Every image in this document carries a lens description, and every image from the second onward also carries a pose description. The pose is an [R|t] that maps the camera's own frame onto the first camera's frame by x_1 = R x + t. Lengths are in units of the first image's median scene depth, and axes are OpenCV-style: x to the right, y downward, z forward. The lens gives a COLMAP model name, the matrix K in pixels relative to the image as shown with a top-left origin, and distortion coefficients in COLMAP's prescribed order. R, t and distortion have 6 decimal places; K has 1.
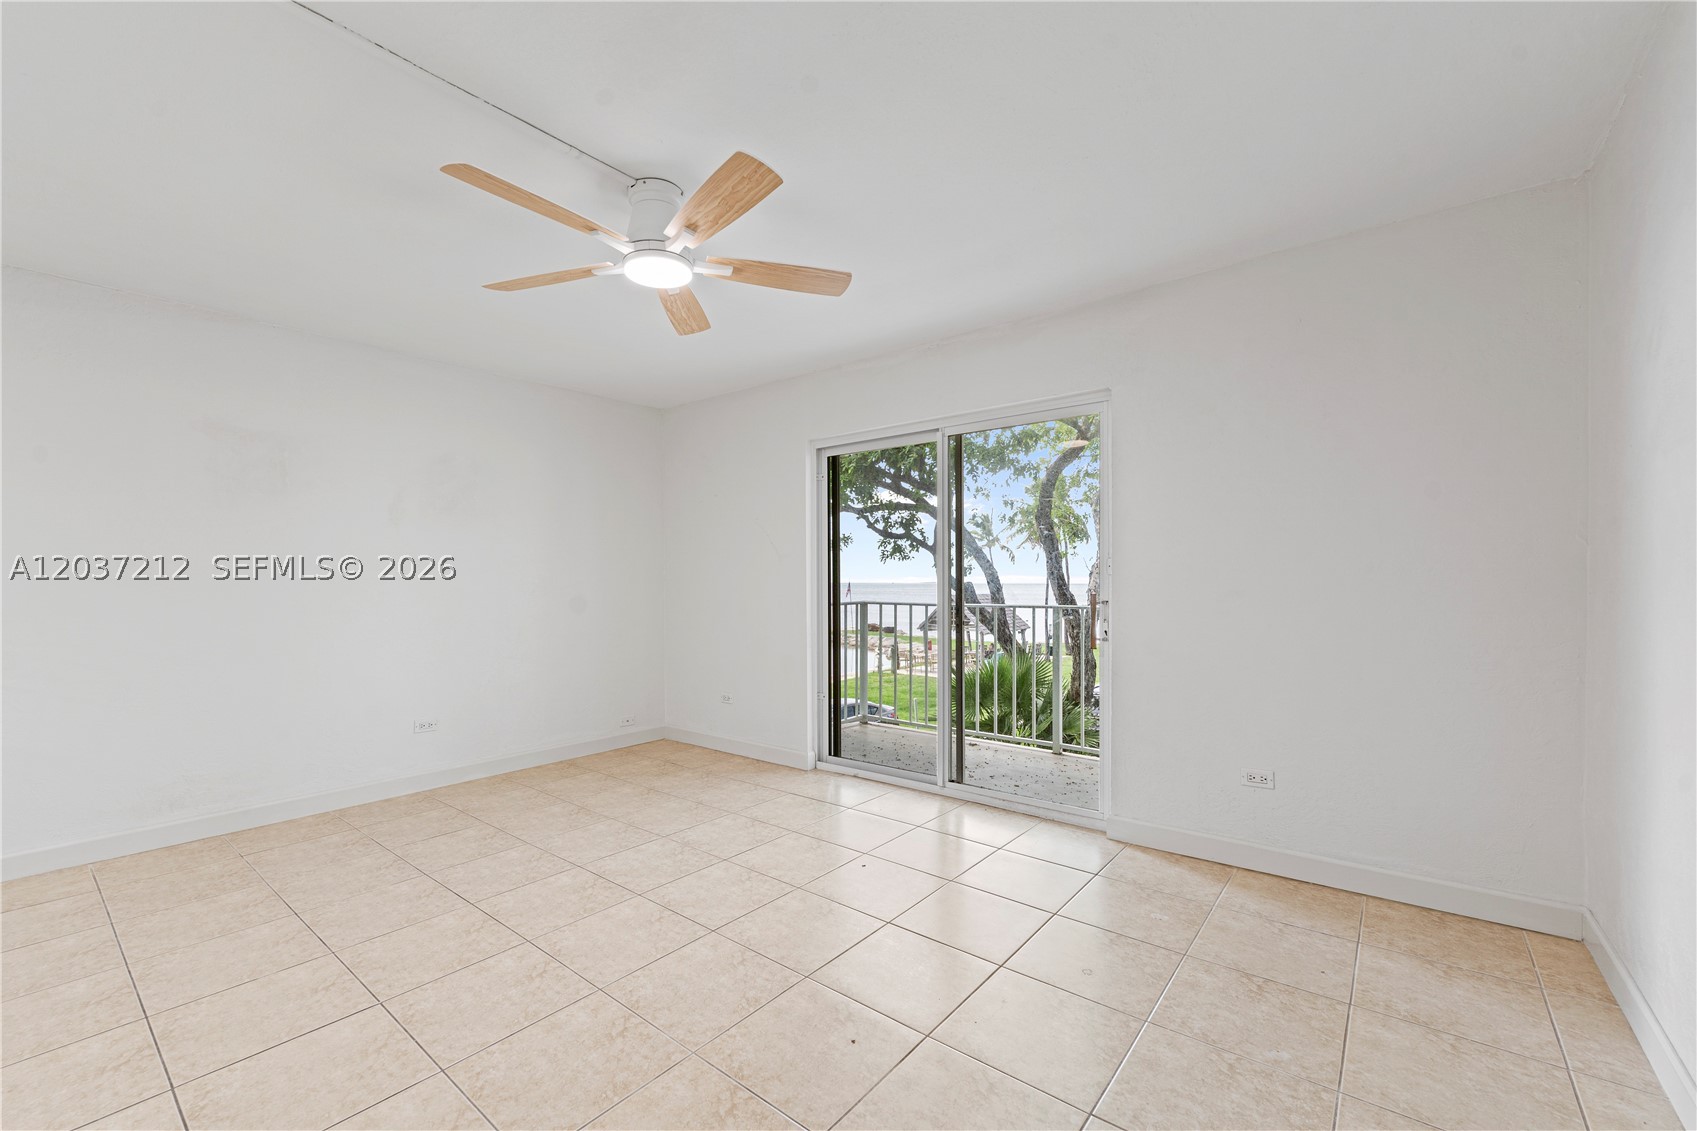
lens RADIAL K [[691.4, 0, 829.0], [0, 691.4, 593.1], [0, 0, 1]] dist [-0.000289, -0.000485]
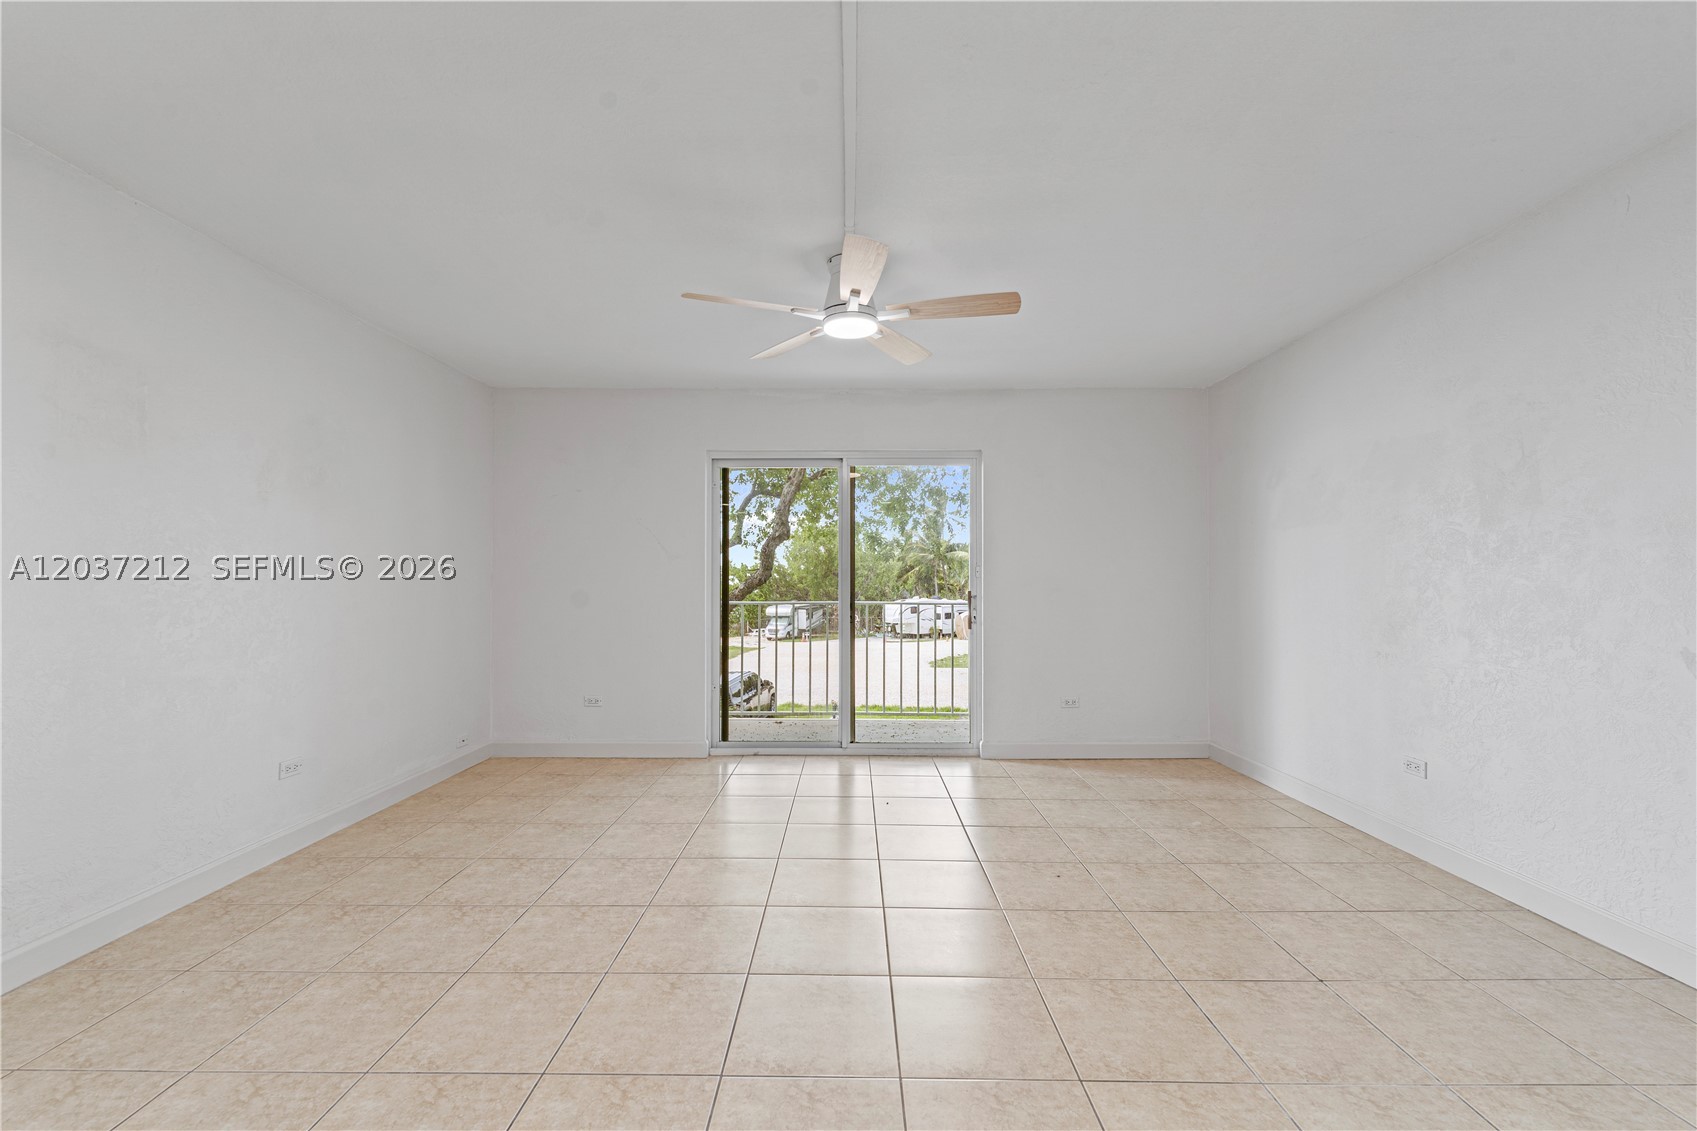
lens RADIAL K [[691.4, 0, 847.7], [0, 691.4, 576.1], [0, 0, 1]] dist [-0.000289, -0.000485]
pose [[0.781580, 0.011089, 0.623706, -0.592412], [0.007480, 0.999603, -0.027146, 0.010079], [-0.623760, 0.025883, 0.781187, 0.036035]]
